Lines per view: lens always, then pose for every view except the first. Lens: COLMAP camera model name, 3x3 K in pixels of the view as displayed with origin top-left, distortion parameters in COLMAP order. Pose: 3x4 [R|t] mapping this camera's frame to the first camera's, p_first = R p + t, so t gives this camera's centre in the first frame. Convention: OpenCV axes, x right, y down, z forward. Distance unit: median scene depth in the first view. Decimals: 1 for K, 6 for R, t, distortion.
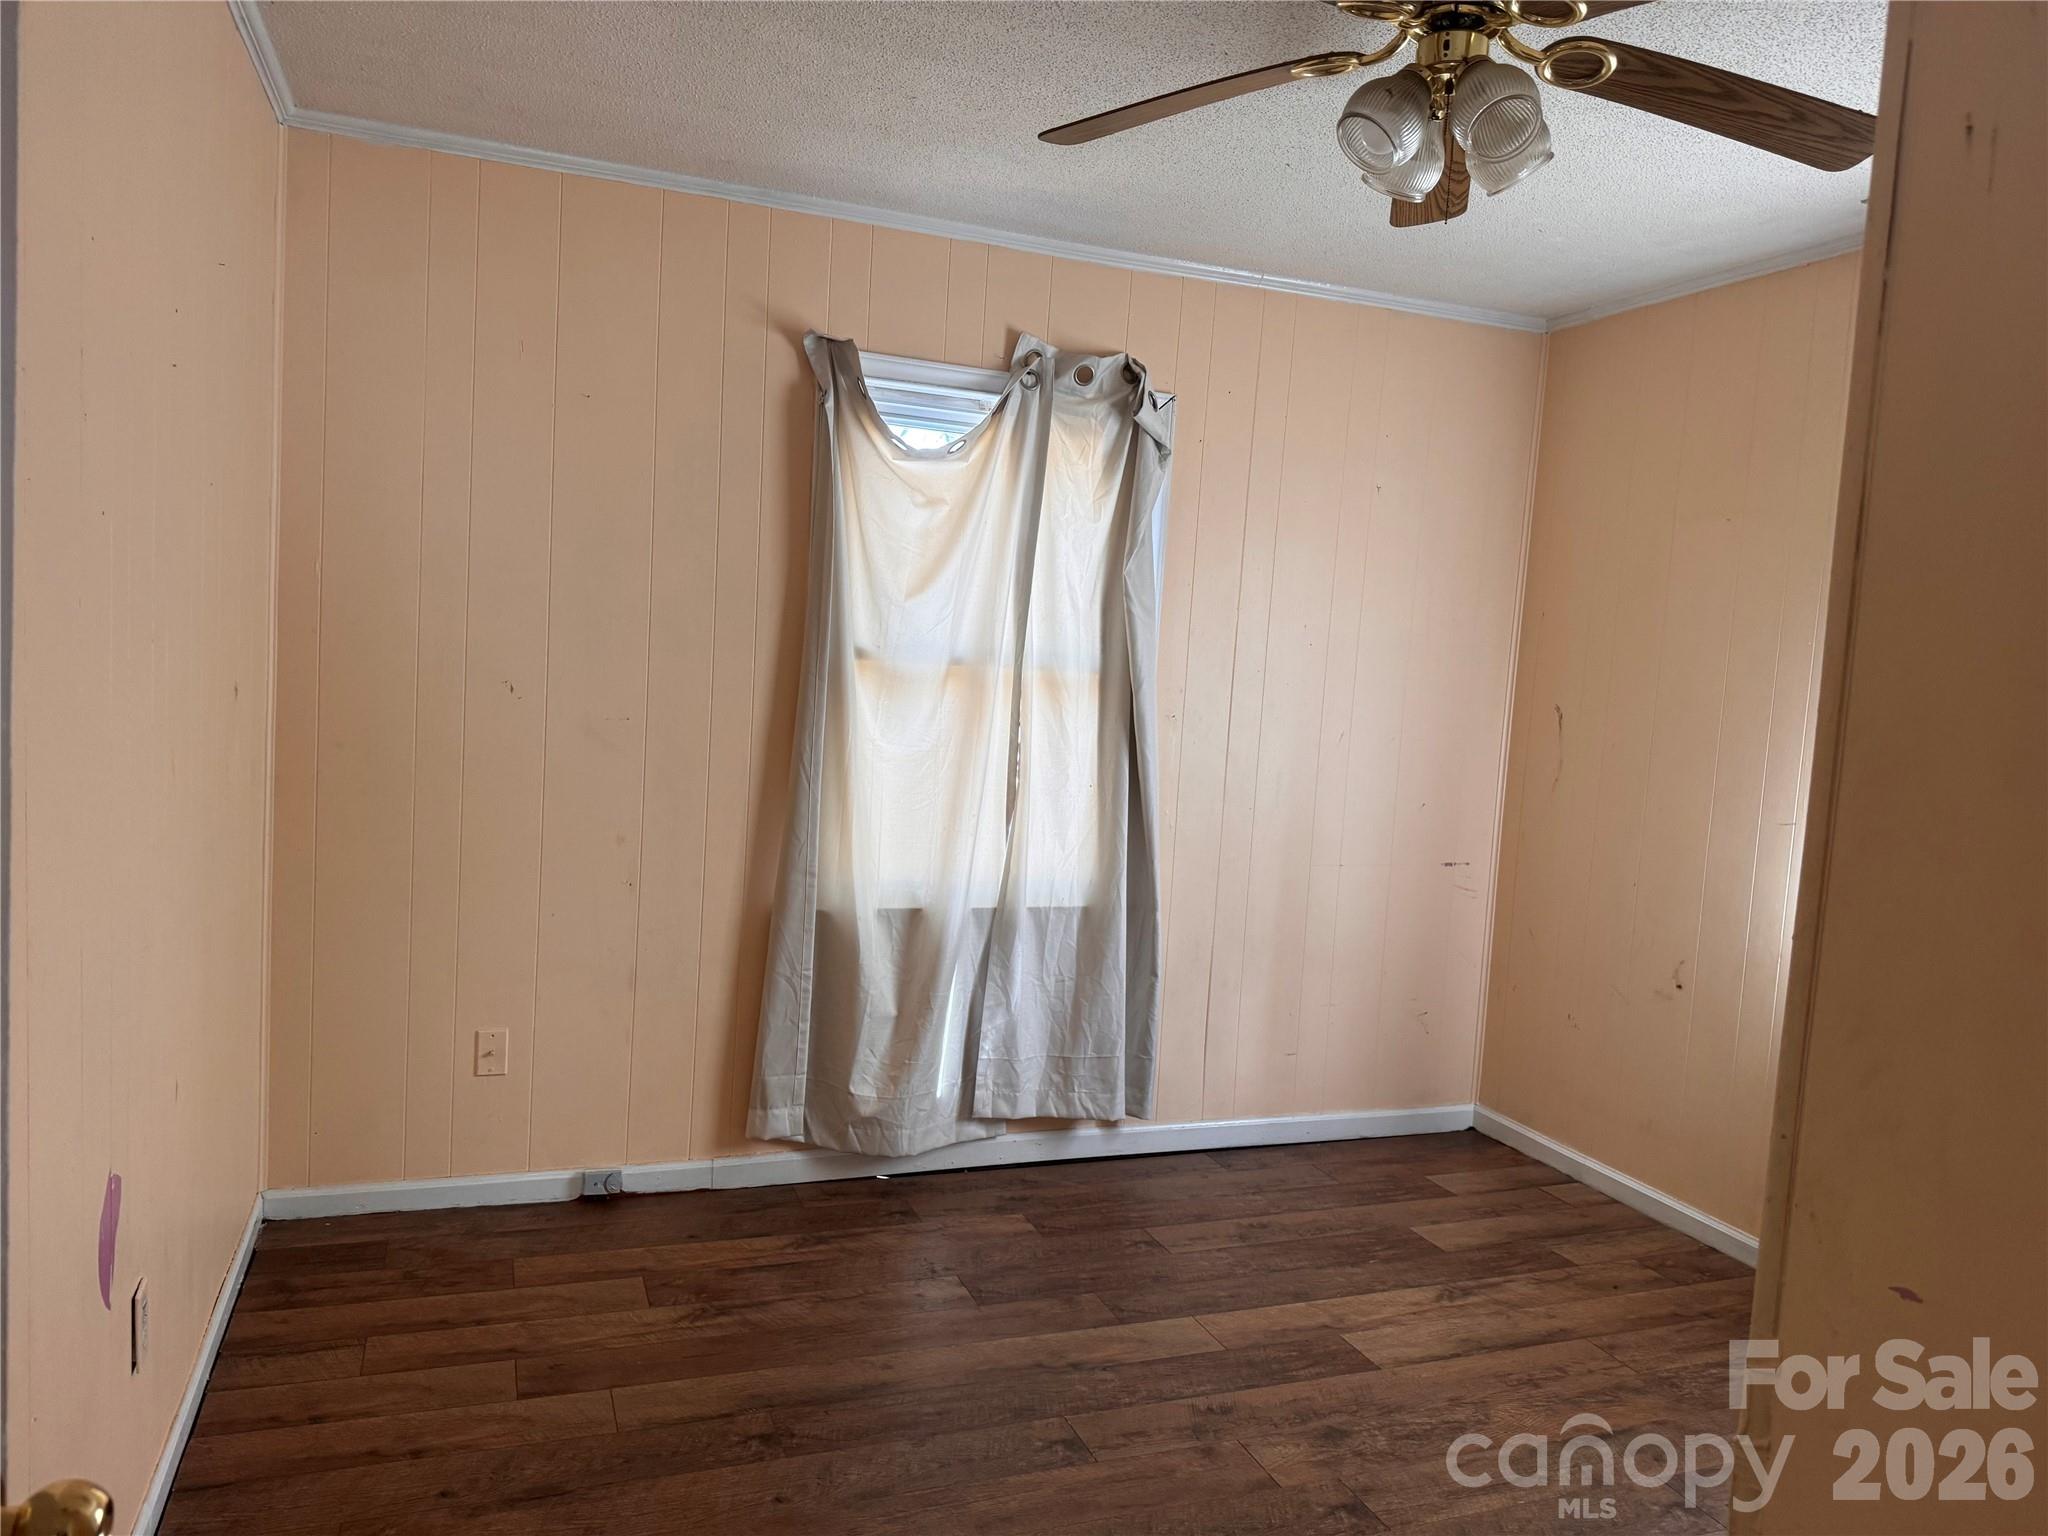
lens RADIAL K [[1476.3, 0, 1026.6], [0, 1476.3, 758.0], [0, 0, 1]] dist [0.151361, -0.240096]
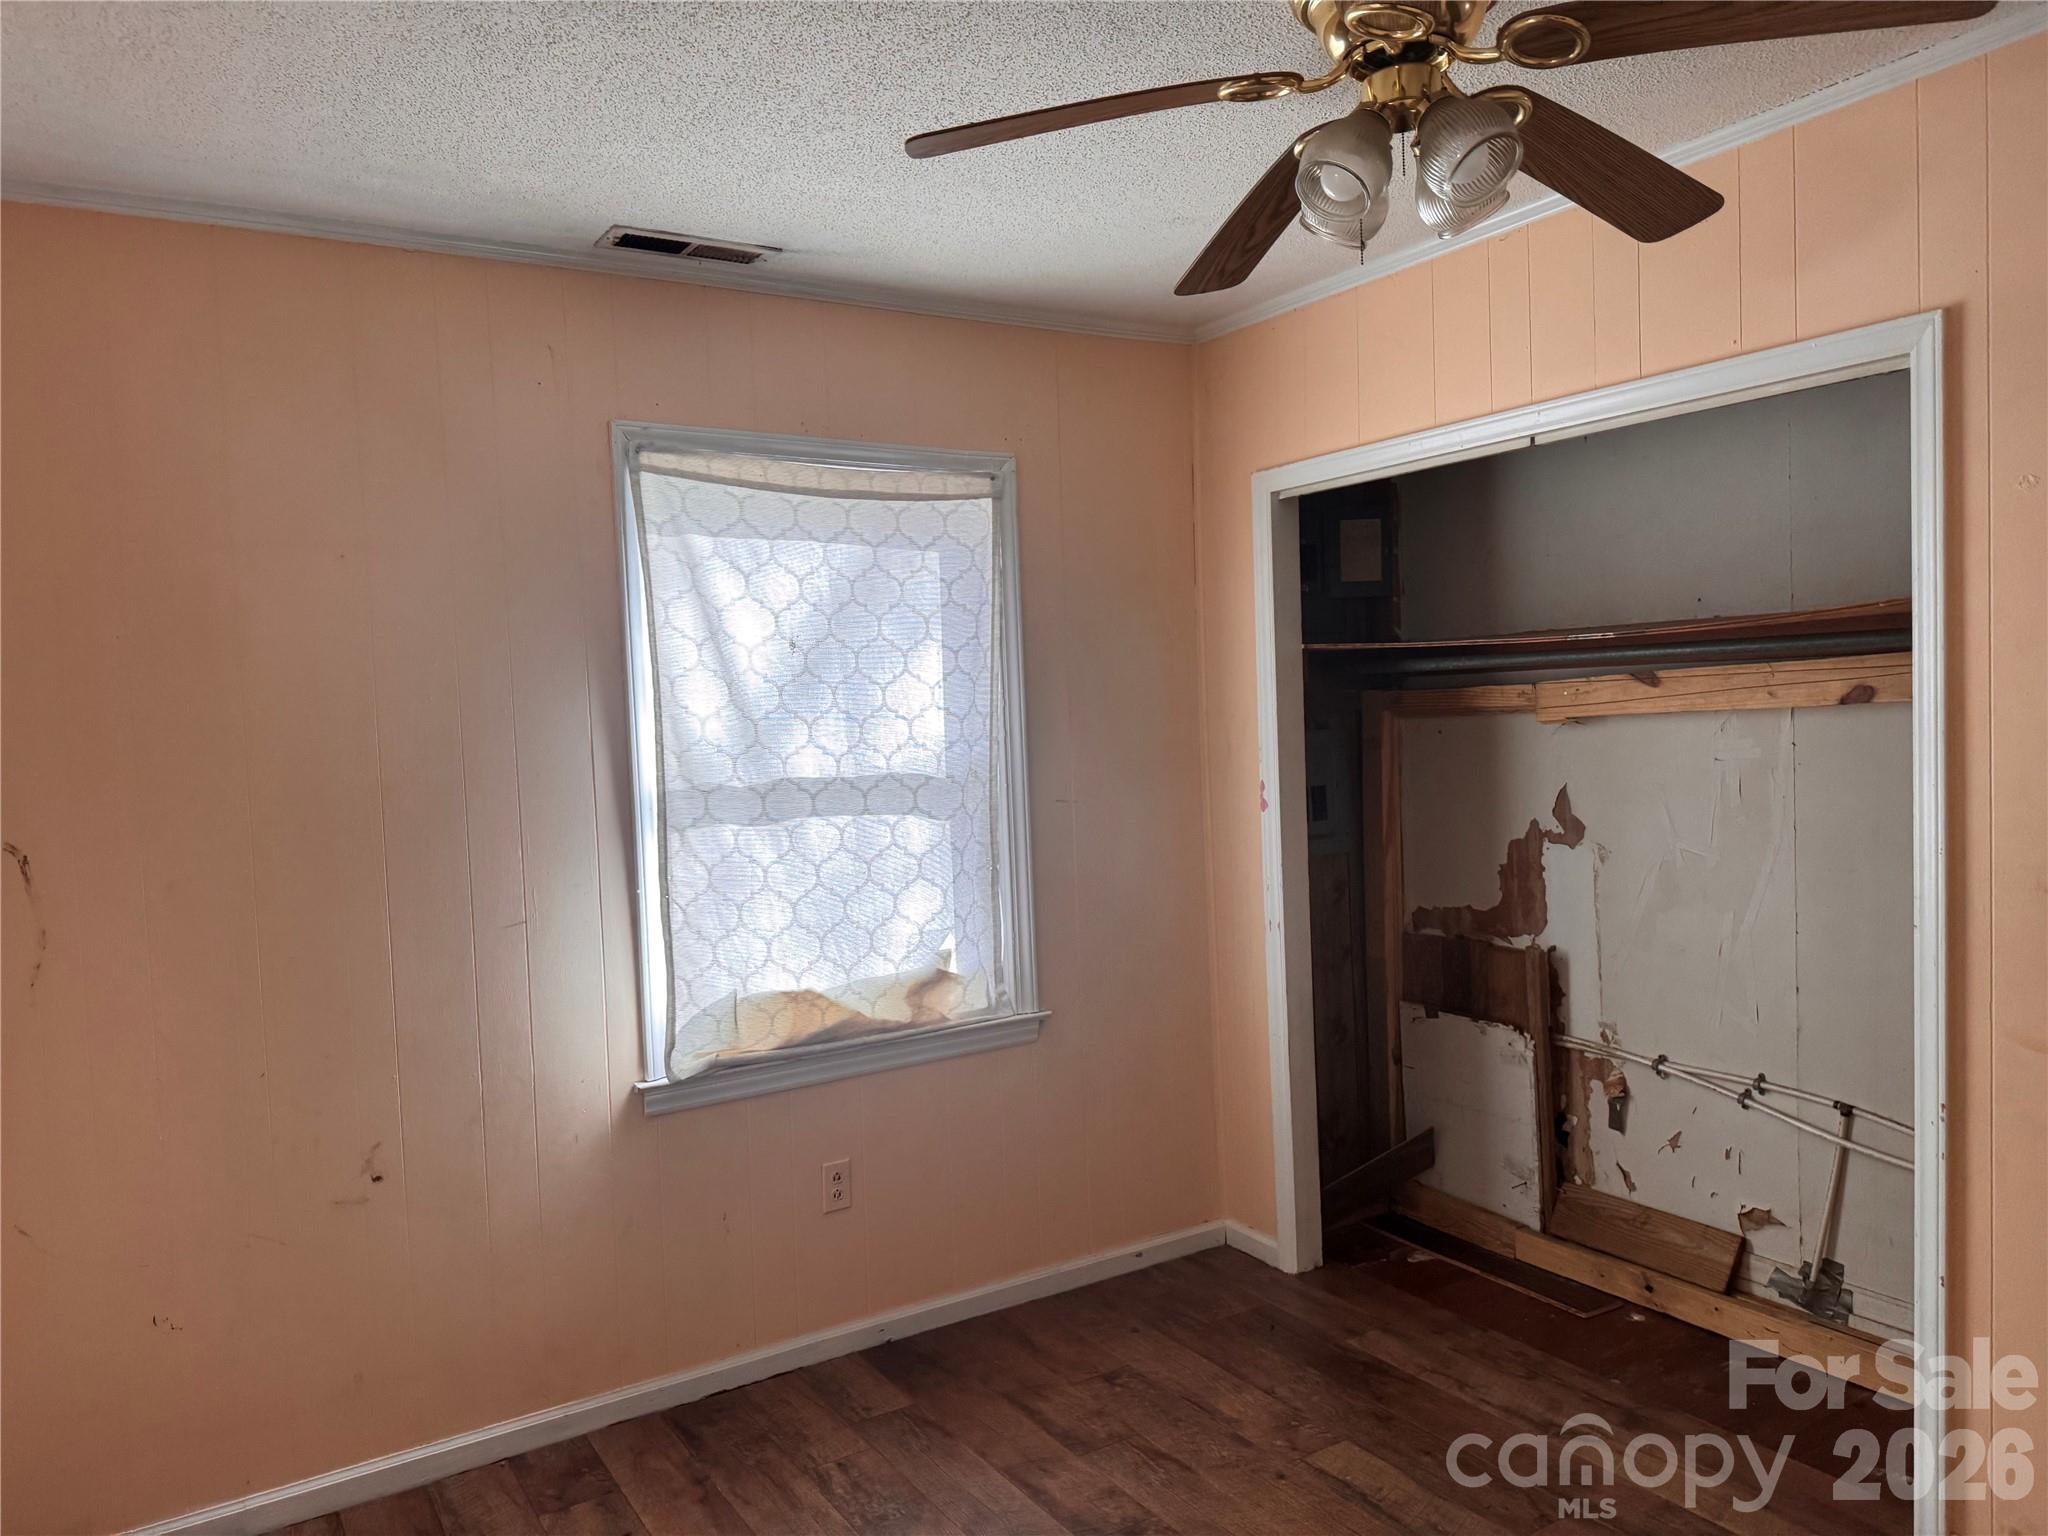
lens RADIAL K [[1476.3, 0, 1026.6], [0, 1476.3, 758.0], [0, 0, 1]] dist [0.151361, -0.240096]
pose [[-0.216940, -0.096844, 0.971369, -0.339708], [0.094401, 0.988322, 0.119617, -0.112205], [-0.971610, 0.117648, -0.205265, 0.805587]]
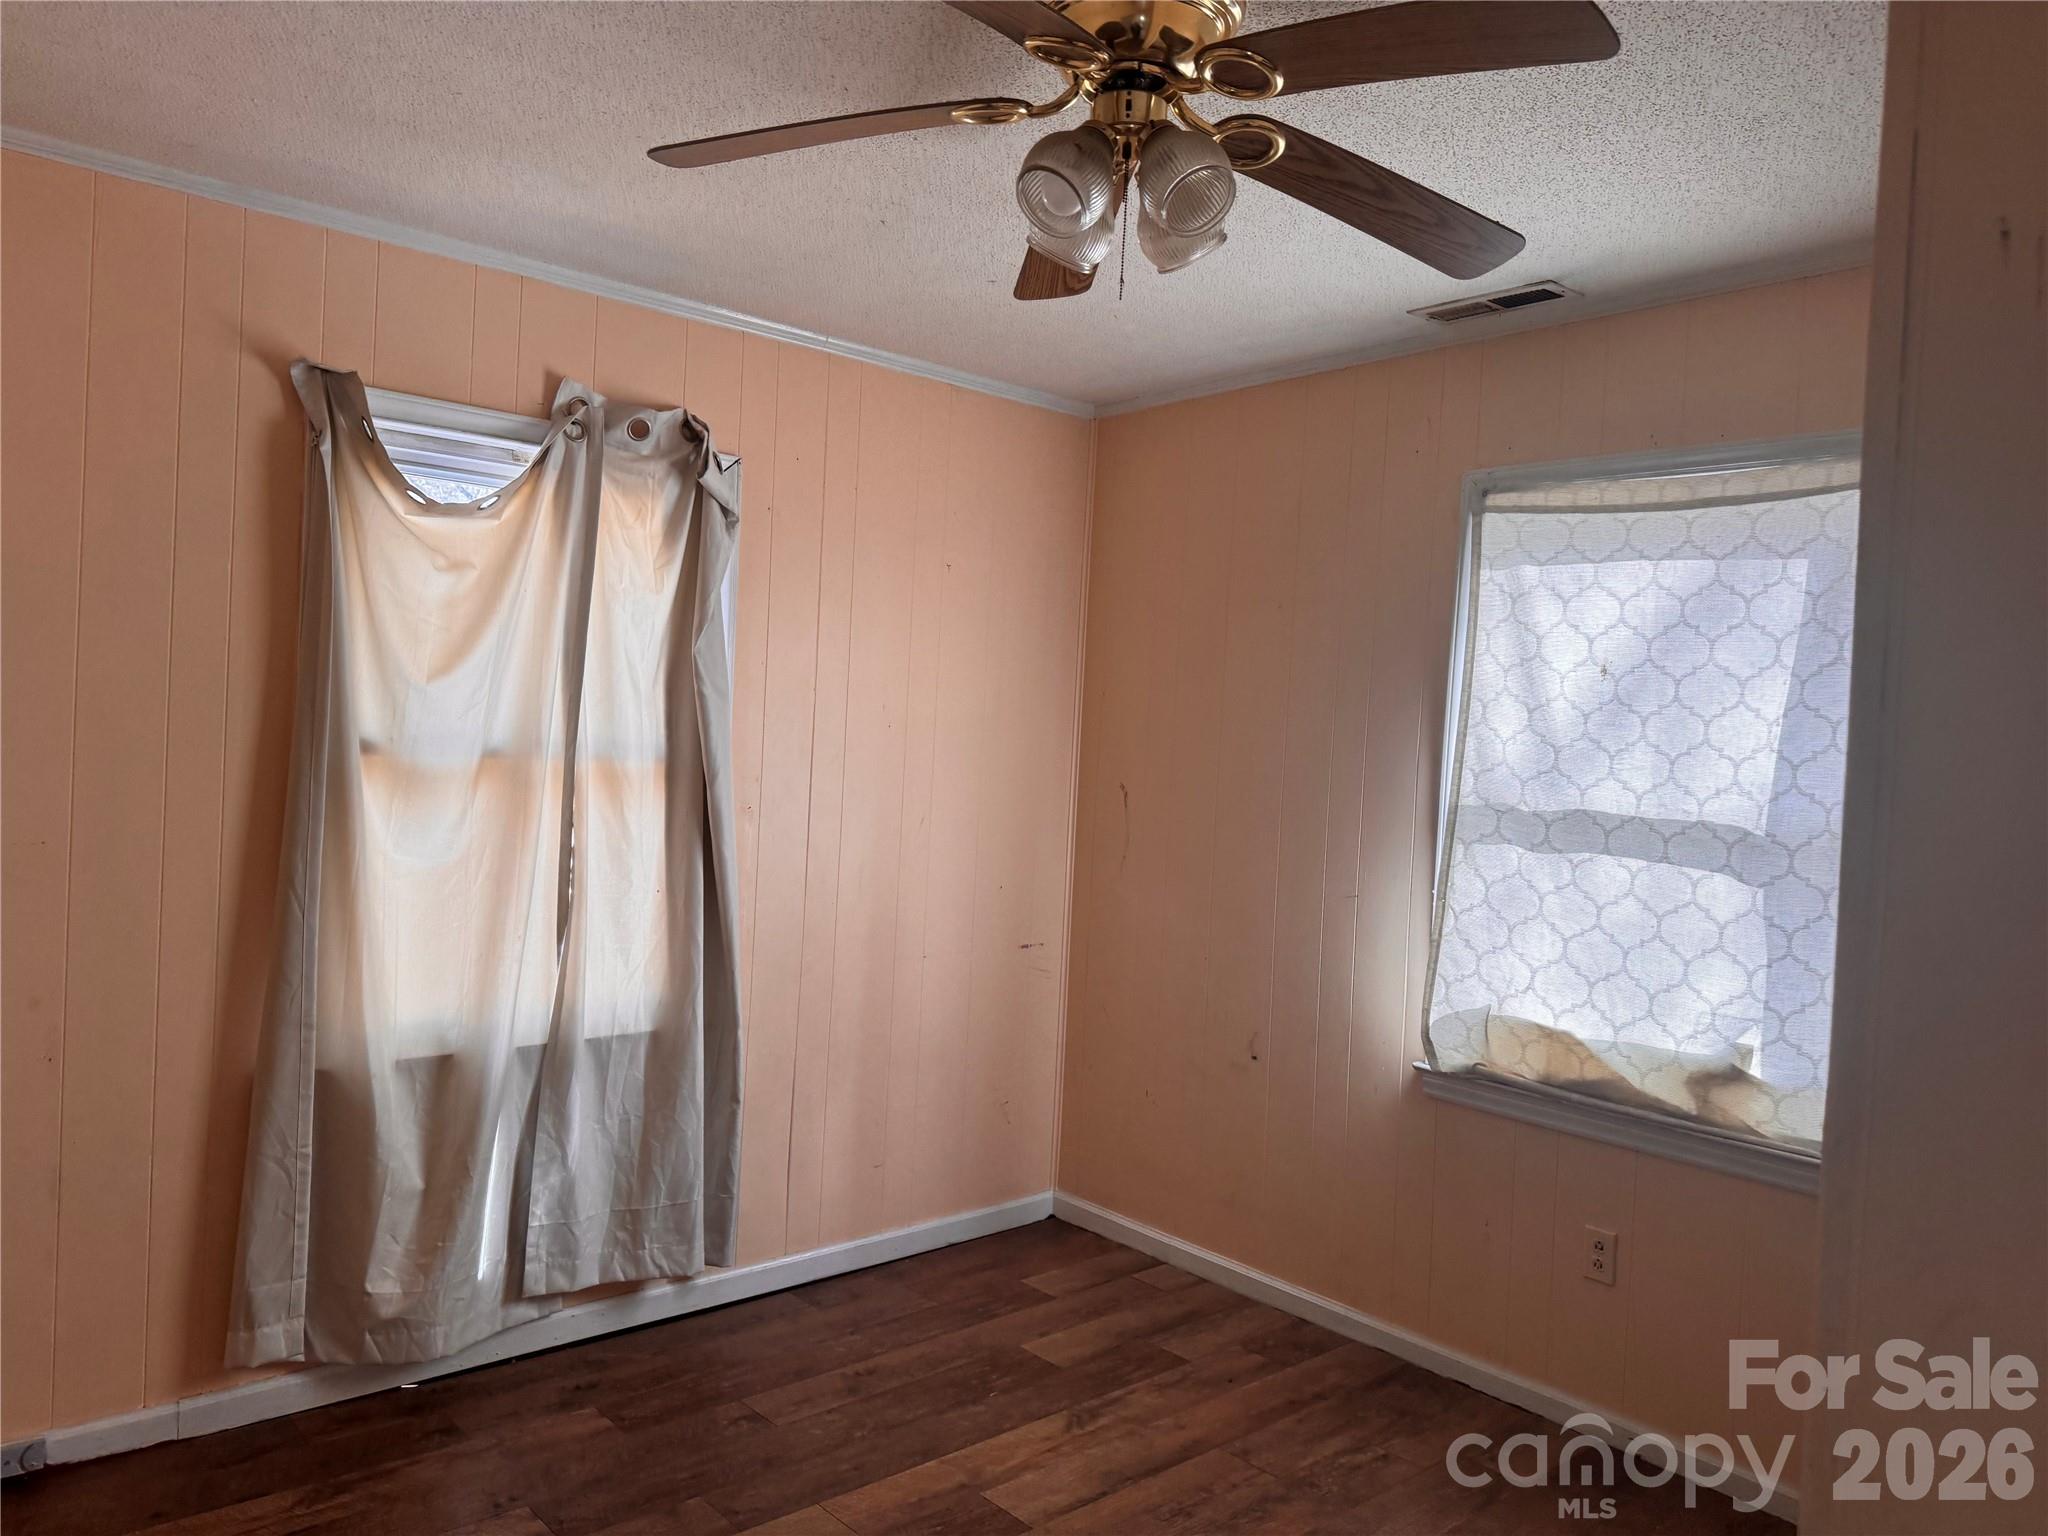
lens RADIAL K [[1476.3, 0, 1026.6], [0, 1476.3, 758.0], [0, 0, 1]] dist [0.151361, -0.240096]
pose [[0.938590, -0.022087, 0.344326, -0.056605], [0.035578, 0.998825, -0.032910, -0.024287], [-0.343194, 0.043140, 0.938273, 0.093702]]
